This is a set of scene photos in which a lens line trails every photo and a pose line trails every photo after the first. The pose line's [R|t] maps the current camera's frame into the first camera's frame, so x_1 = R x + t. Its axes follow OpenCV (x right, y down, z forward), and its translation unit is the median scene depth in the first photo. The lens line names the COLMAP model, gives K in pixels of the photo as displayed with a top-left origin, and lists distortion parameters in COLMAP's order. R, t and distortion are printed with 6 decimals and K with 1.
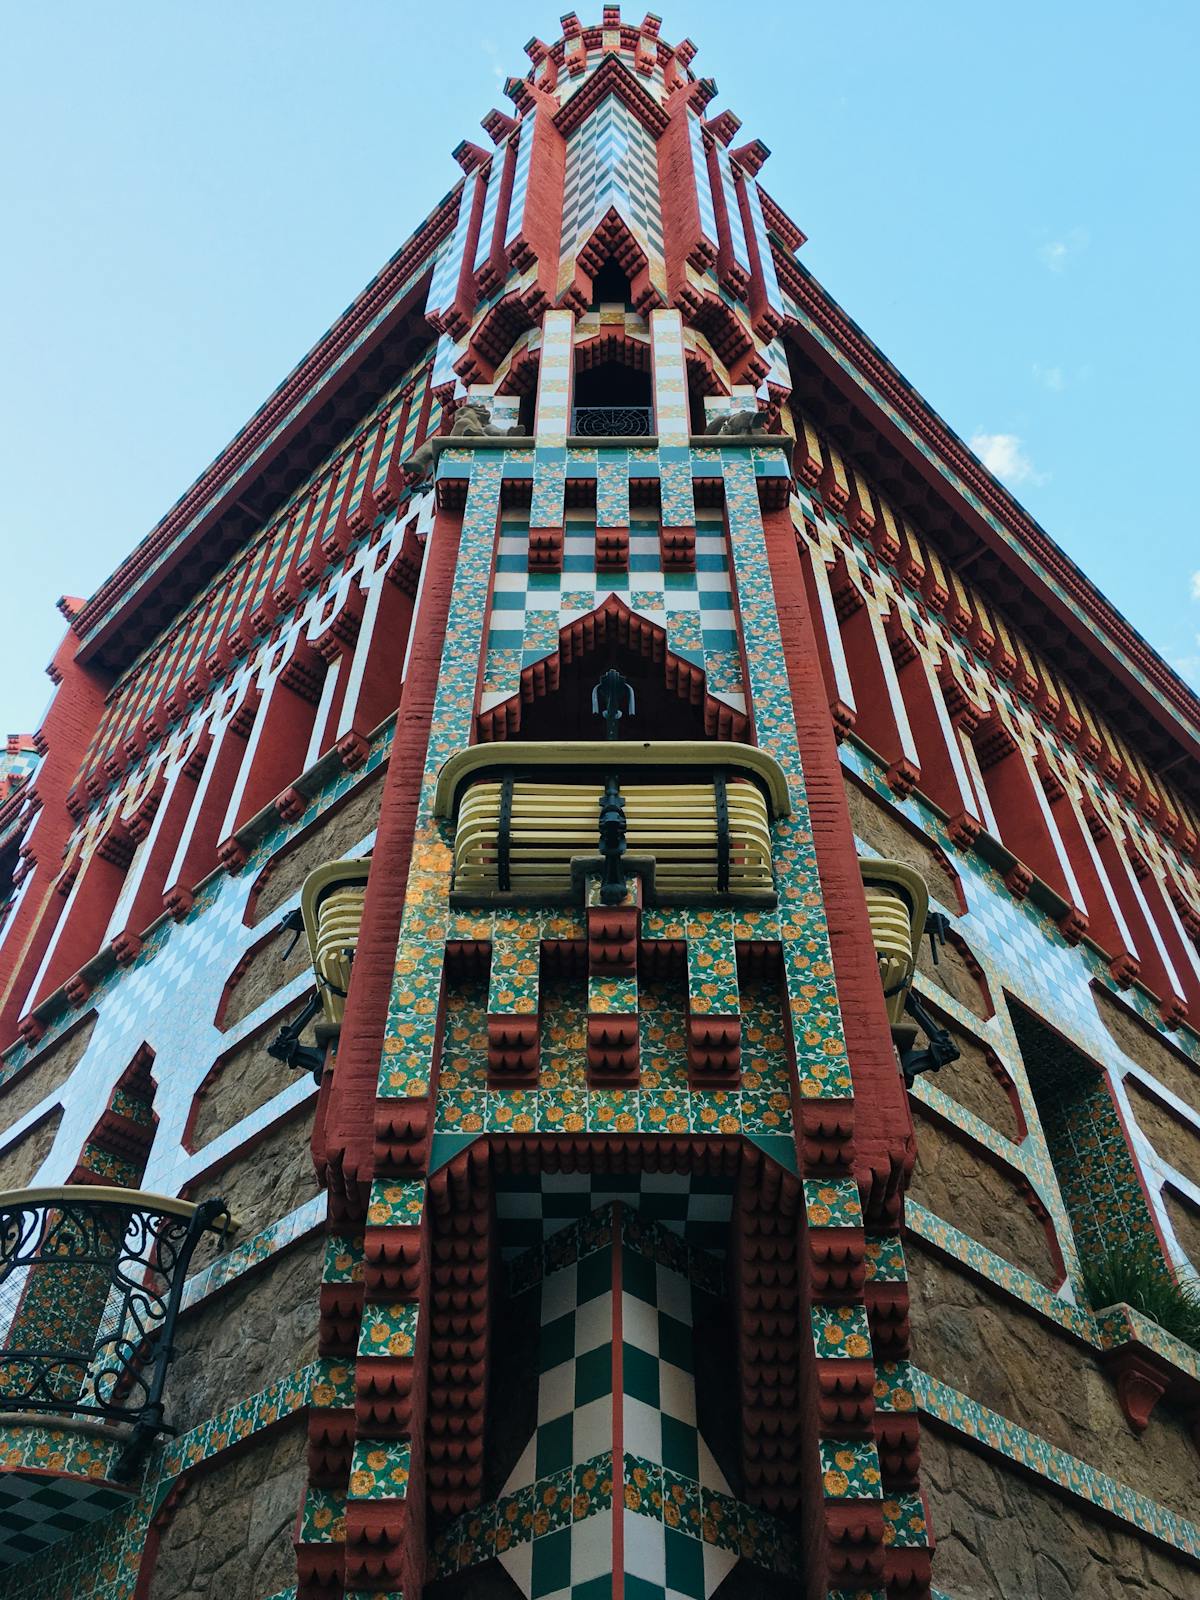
lens RADIAL K [[1377.8, 0, 596.9], [0, 1377.8, 812.5], [0, 0, 1]] dist [0.054302, -0.018825]
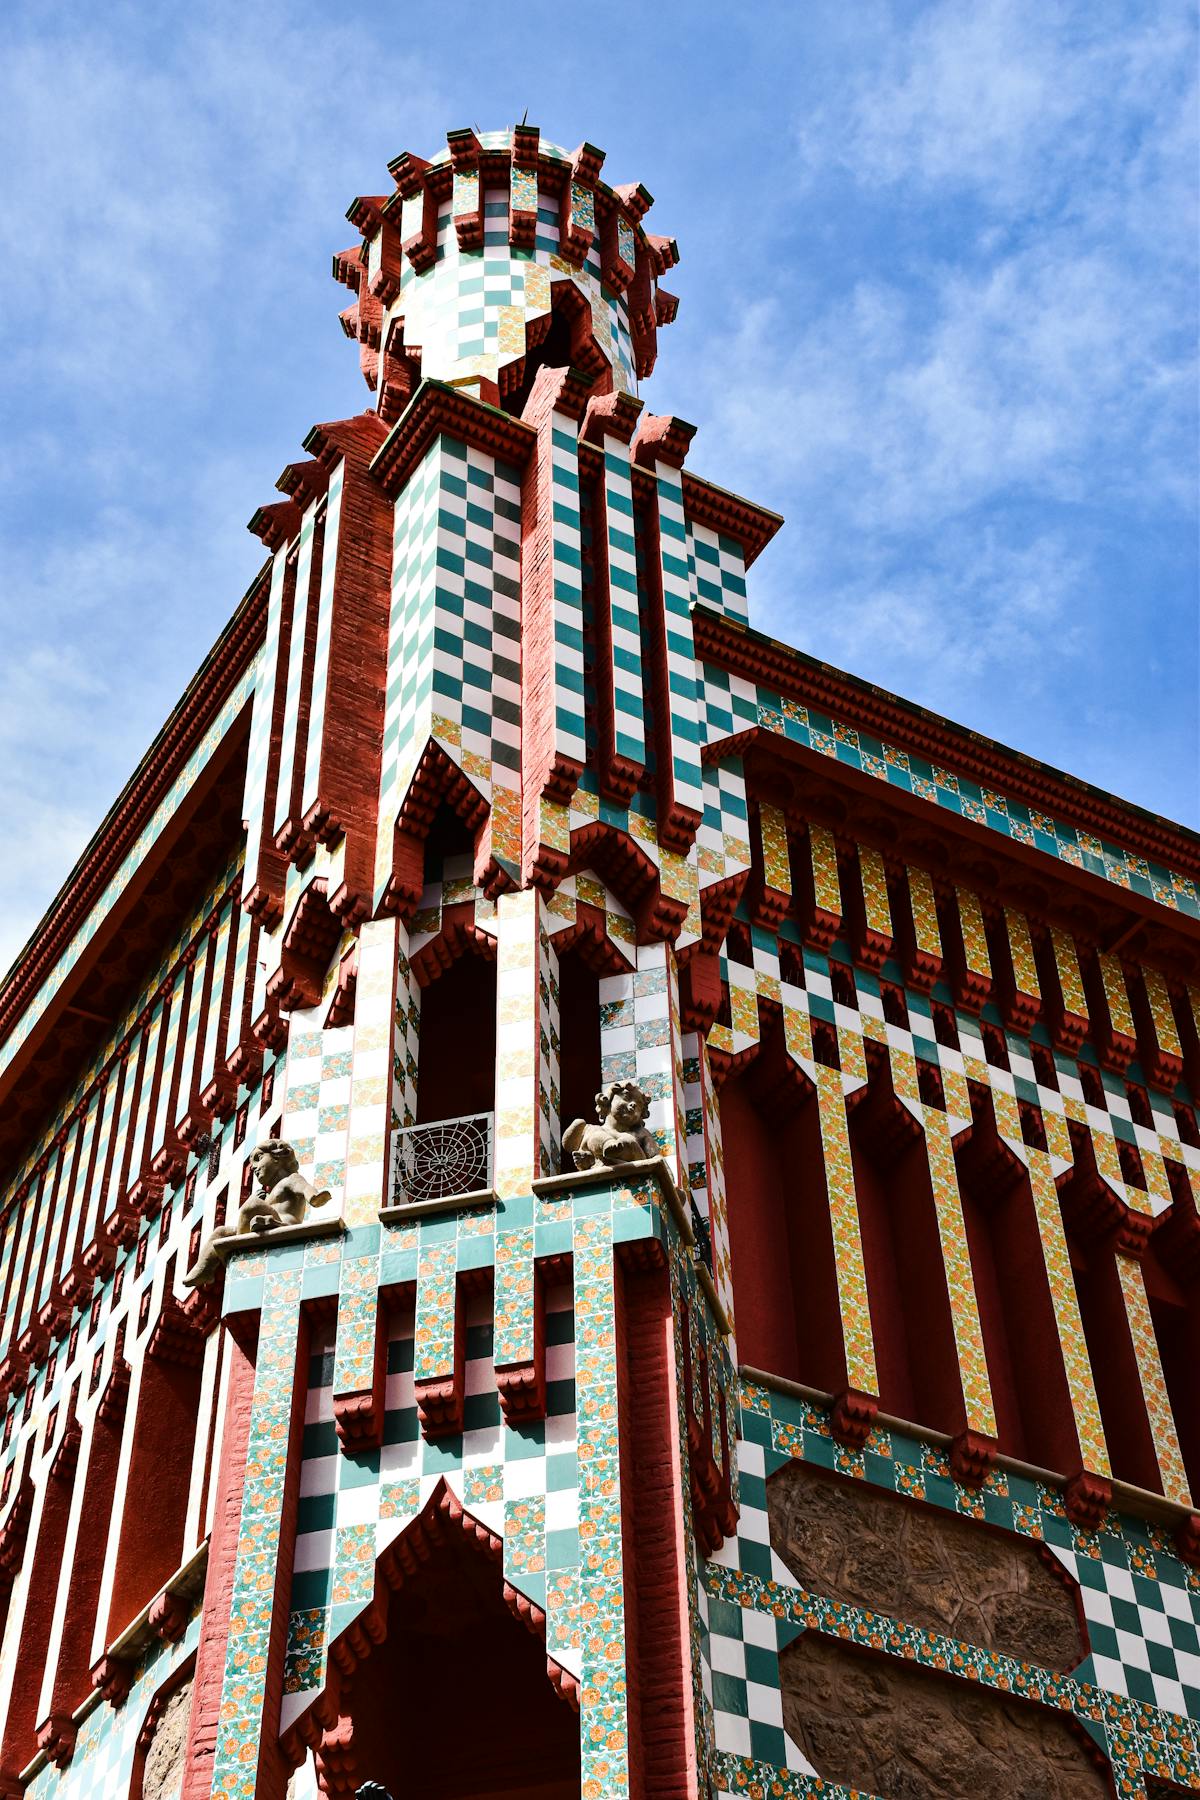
lens RADIAL K [[2624.0, 0, 610.1], [0, 2624.0, 900.5], [0, 0, 1]] dist [0.210121, 0.000000]
pose [[0.970156, -0.189524, -0.151251, 0.342662], [0.197089, 0.979704, 0.036560, -0.446484], [0.141253, -0.065279, 0.987819, -0.410700]]
